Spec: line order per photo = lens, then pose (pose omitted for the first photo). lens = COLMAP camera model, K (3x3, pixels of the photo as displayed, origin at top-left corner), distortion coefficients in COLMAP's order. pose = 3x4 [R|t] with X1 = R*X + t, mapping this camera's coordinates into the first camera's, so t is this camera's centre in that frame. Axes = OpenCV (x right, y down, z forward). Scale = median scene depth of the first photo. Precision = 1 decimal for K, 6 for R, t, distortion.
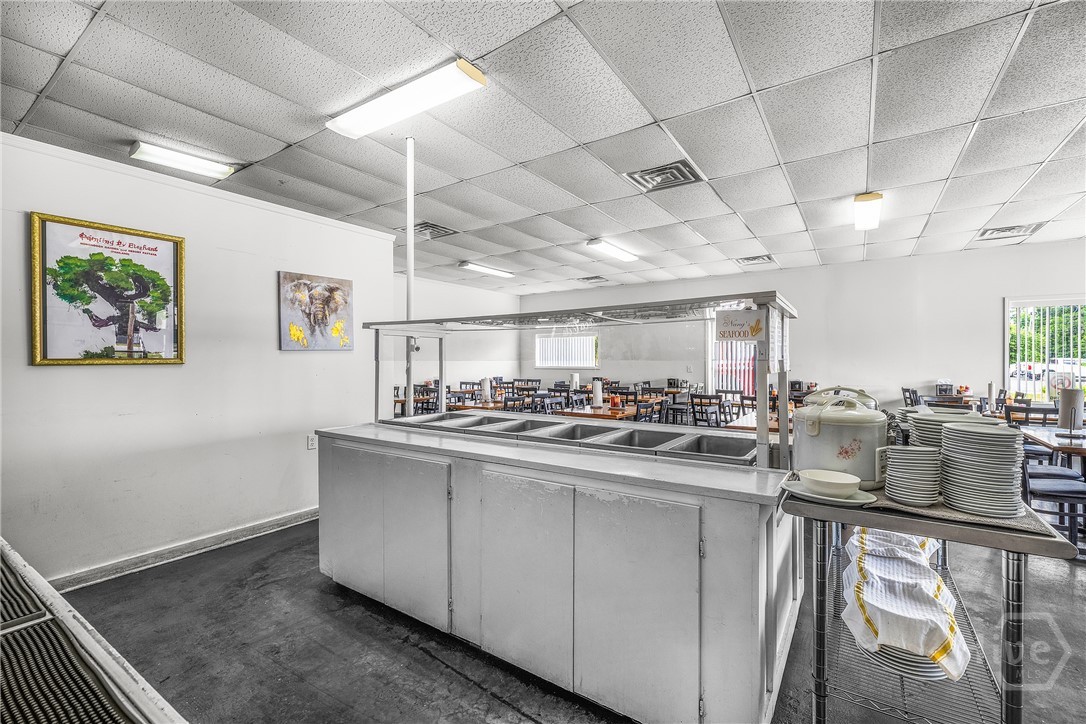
lens RADIAL K [[457.9, 0, 538.8], [0, 457.9, 364.1], [0, 0, 1]] dist [-0.000557, 0.000395]
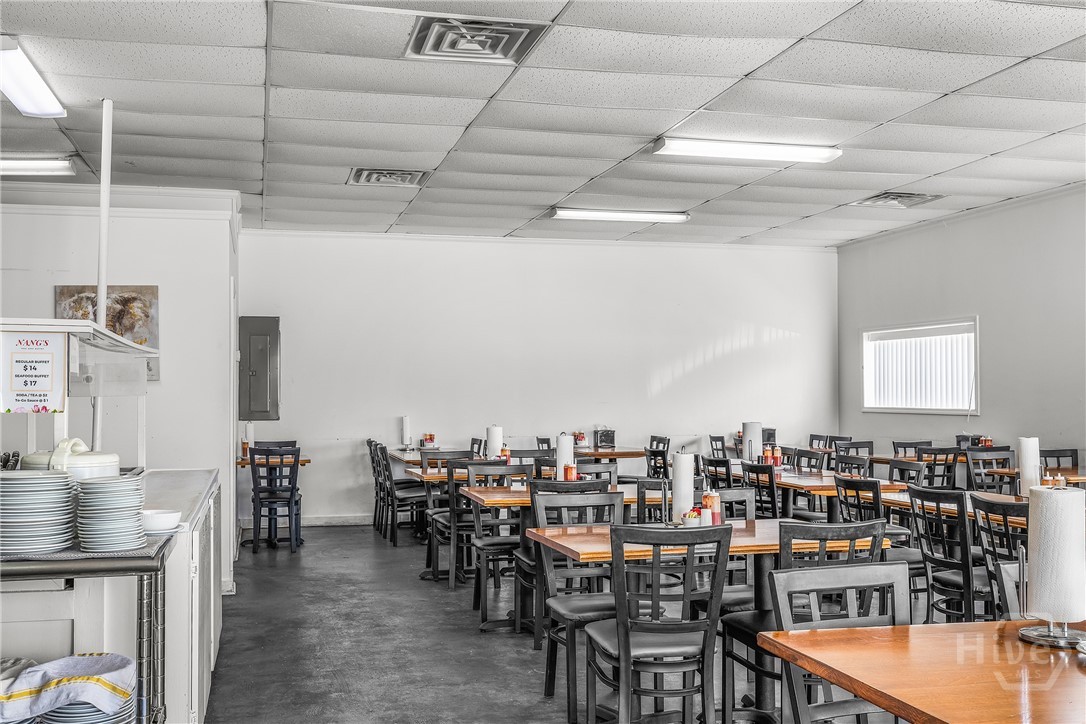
lens RADIAL K [[1013.9, 0, 496.1], [0, 1013.9, 377.9], [0, 0, 1]] dist [0.000597, 0.000000]
pose [[0.739848, -0.020143, -0.672472, 1.090402], [0.002152, 0.999617, -0.027575, 0.012281], [0.672770, 0.018954, 0.739609, 0.162710]]
